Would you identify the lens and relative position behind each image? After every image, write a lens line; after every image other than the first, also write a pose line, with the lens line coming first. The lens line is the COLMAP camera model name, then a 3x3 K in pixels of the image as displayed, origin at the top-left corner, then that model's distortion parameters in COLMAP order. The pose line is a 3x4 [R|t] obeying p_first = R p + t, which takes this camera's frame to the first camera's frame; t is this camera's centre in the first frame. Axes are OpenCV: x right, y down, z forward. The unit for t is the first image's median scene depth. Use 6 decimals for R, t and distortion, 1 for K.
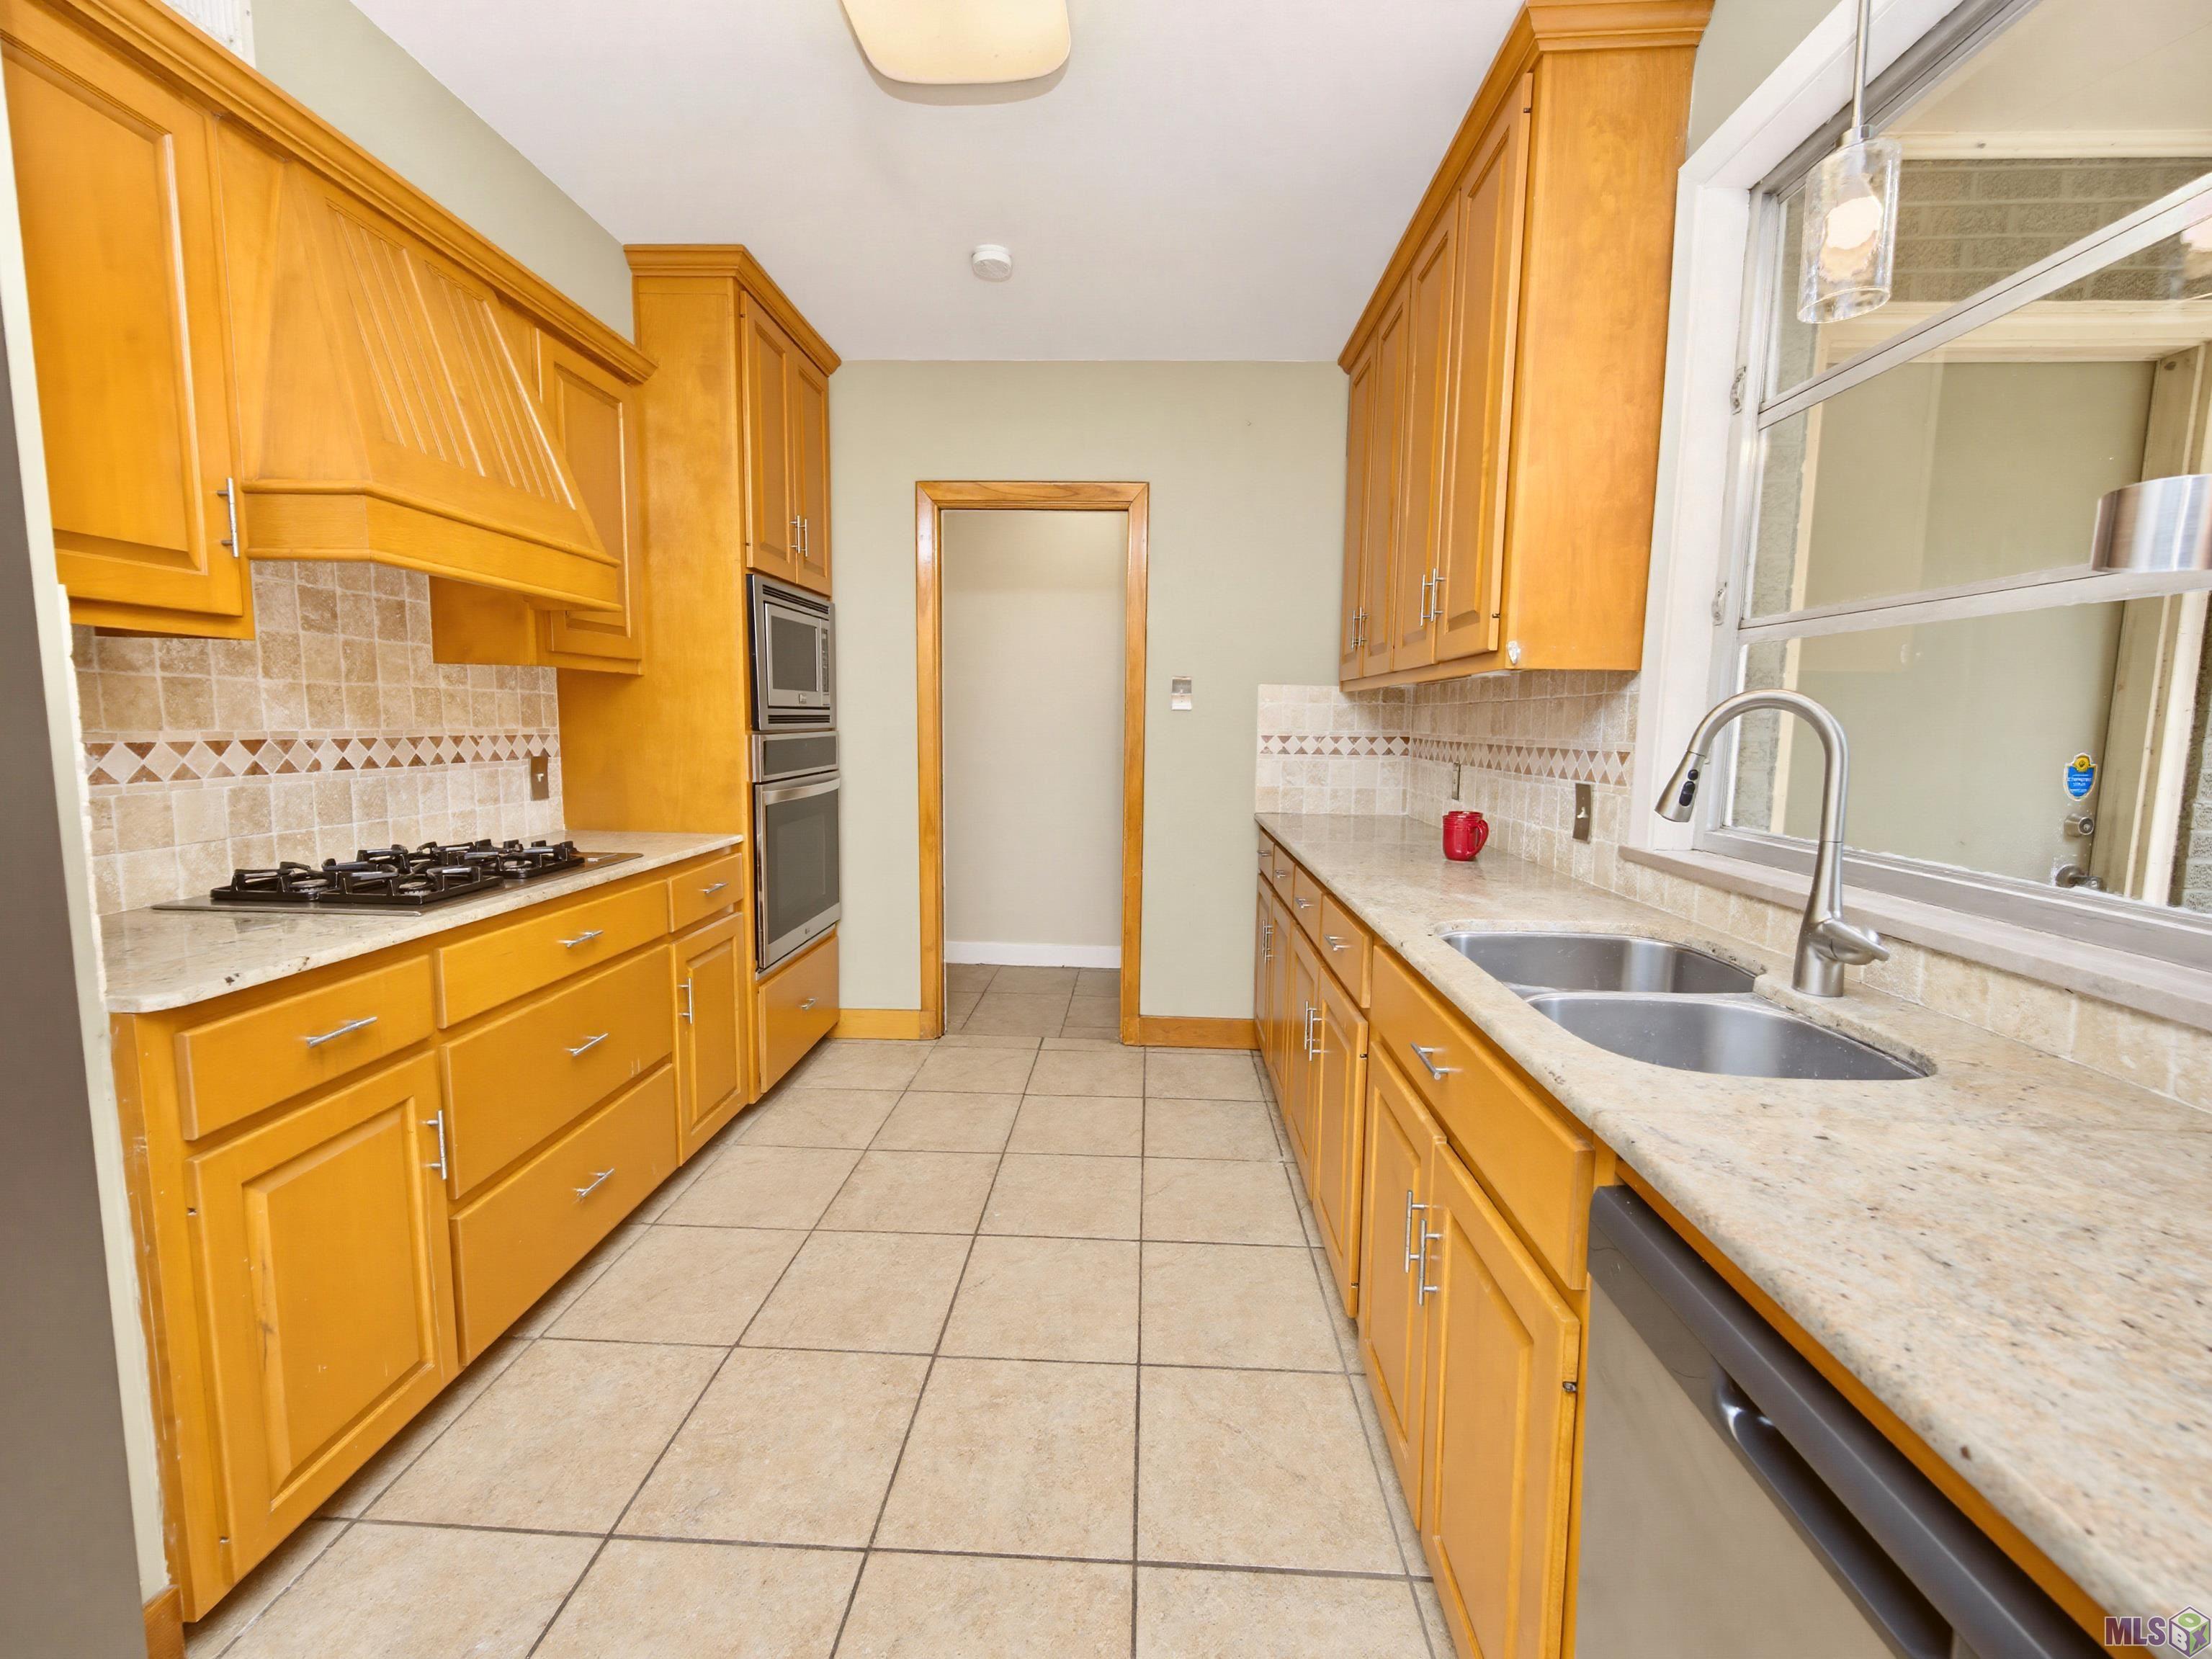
lens RADIAL K [[884.8, 0, 1108.1], [0, 884.8, 812.2], [0, 0, 1]] dist [0.003947, -0.000251]
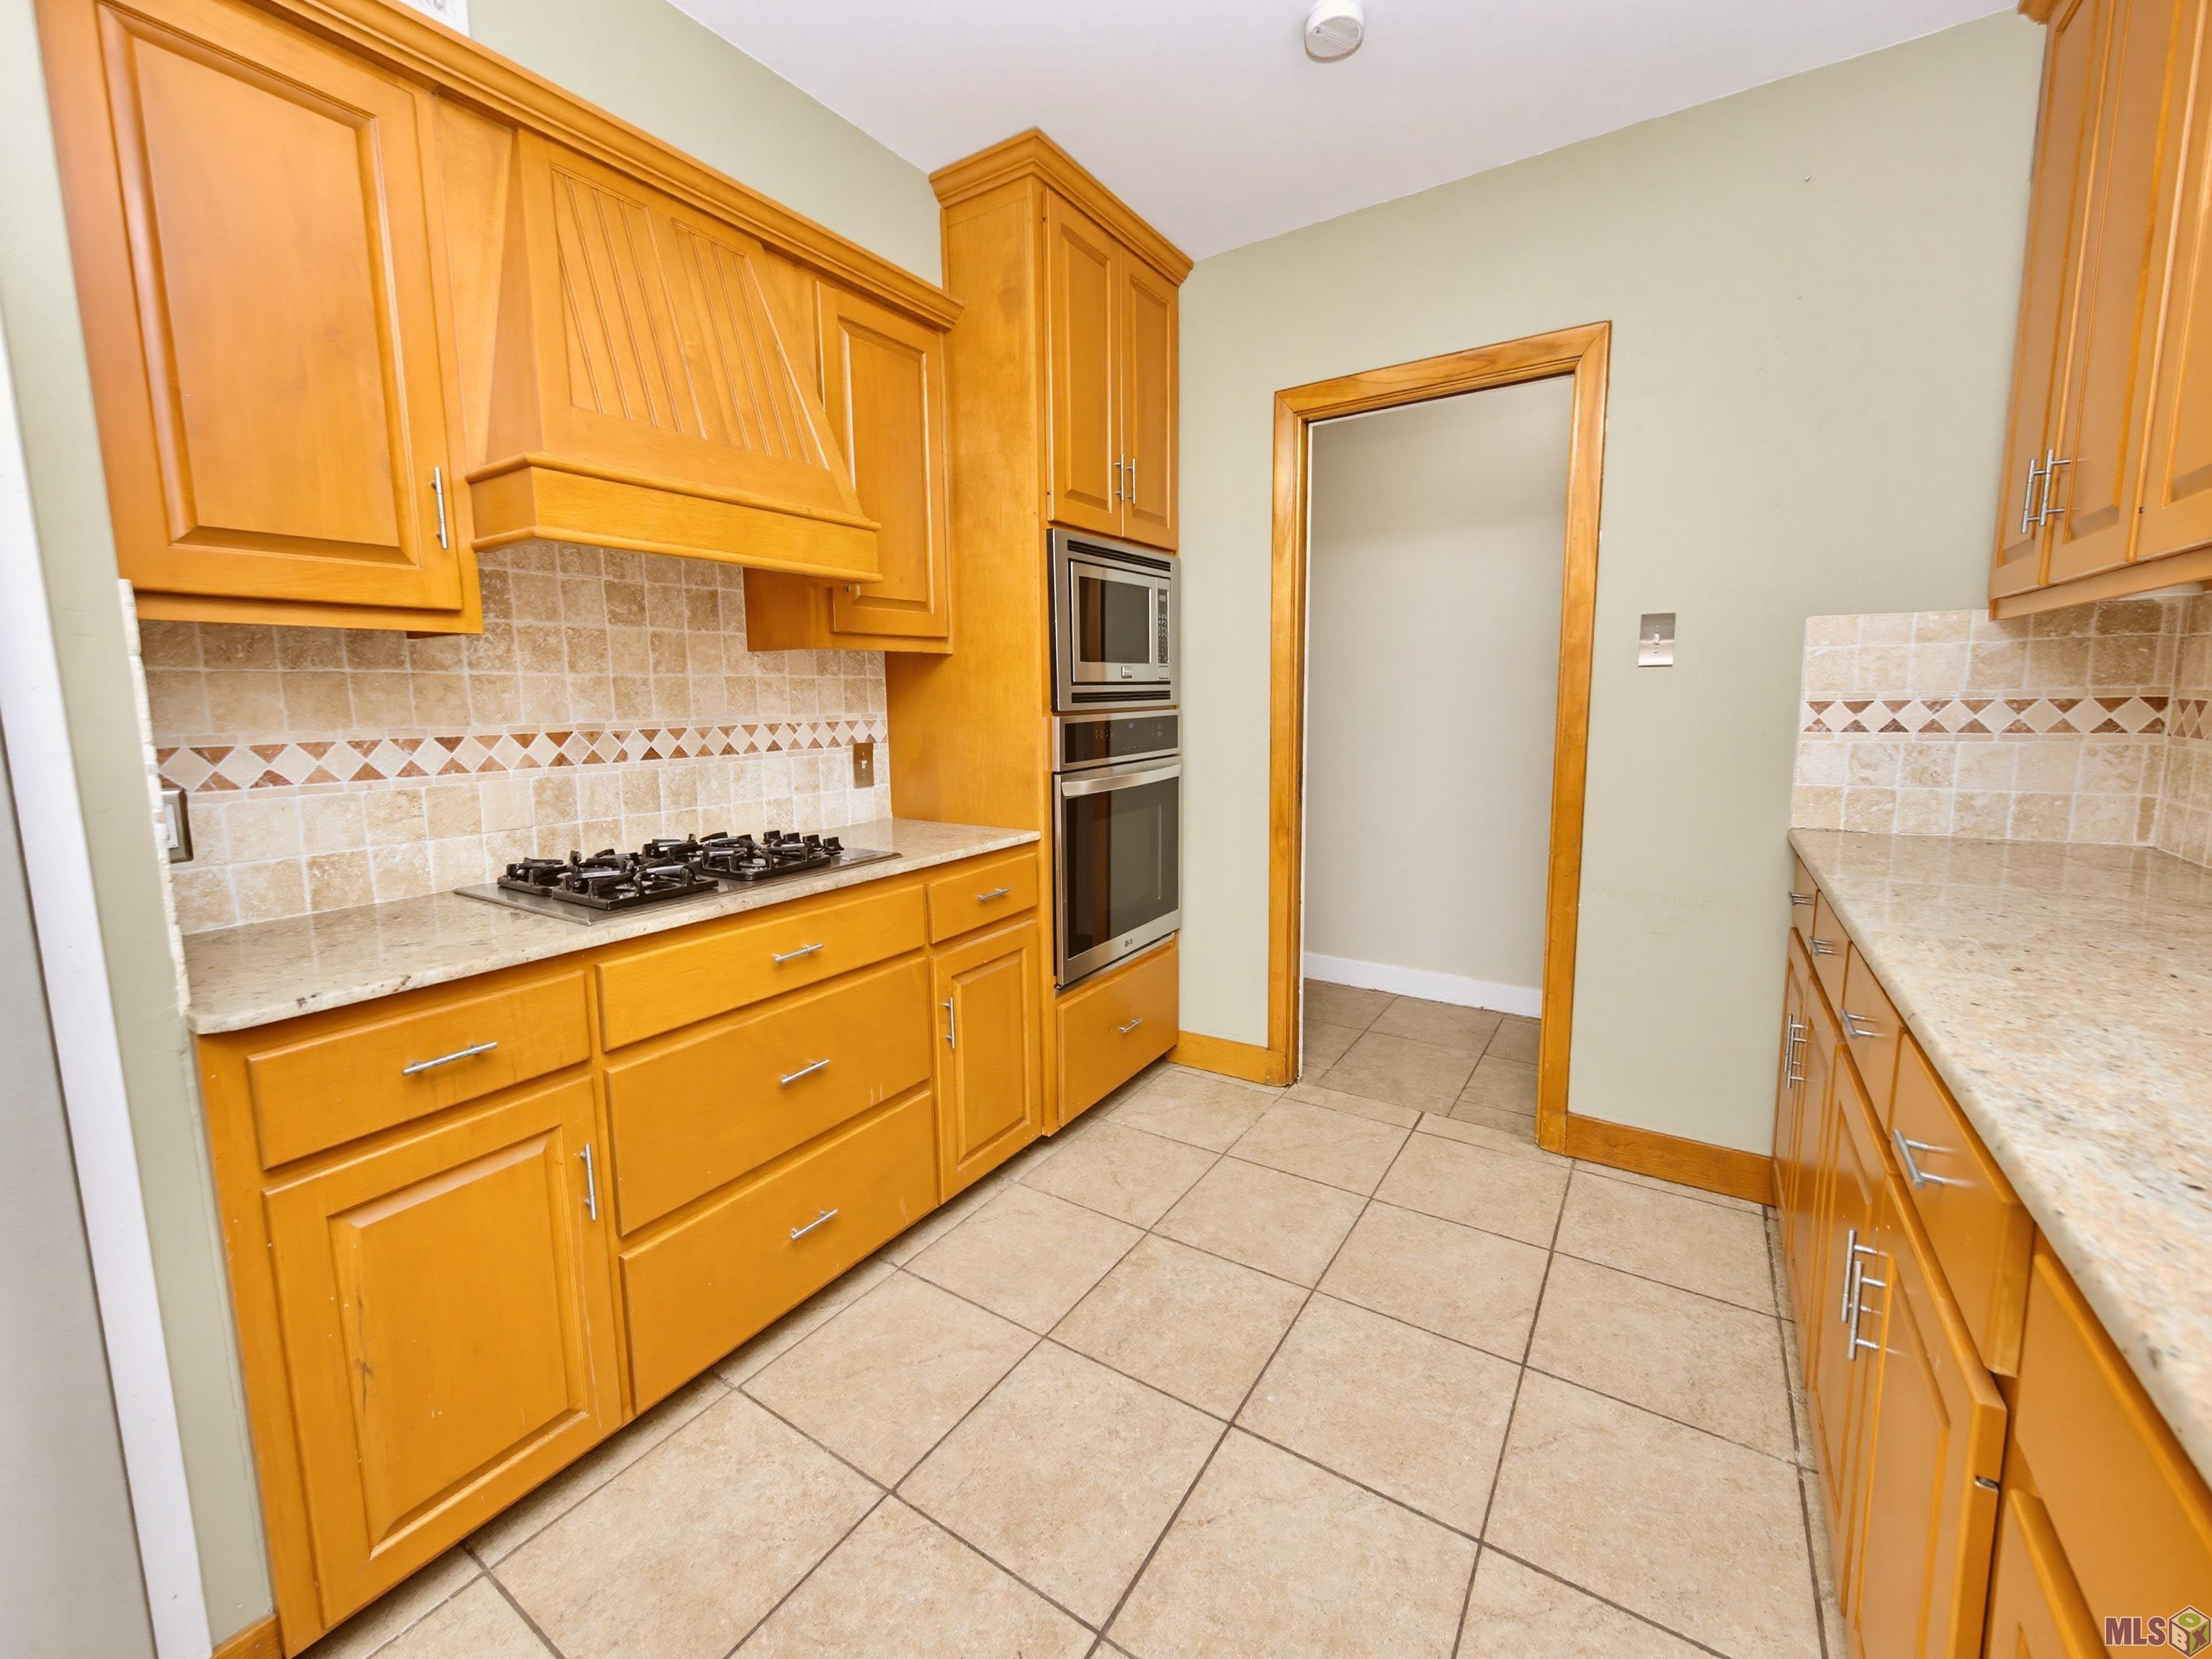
lens RADIAL K [[884.8, 0, 1108.1], [0, 884.8, 812.2], [0, 0, 1]] dist [0.003947, -0.000251]
pose [[0.862538, 0.037498, -0.504602, 0.093094], [-0.023103, 0.999129, 0.034755, -0.028516], [0.505465, -0.018320, 0.862652, 0.313190]]
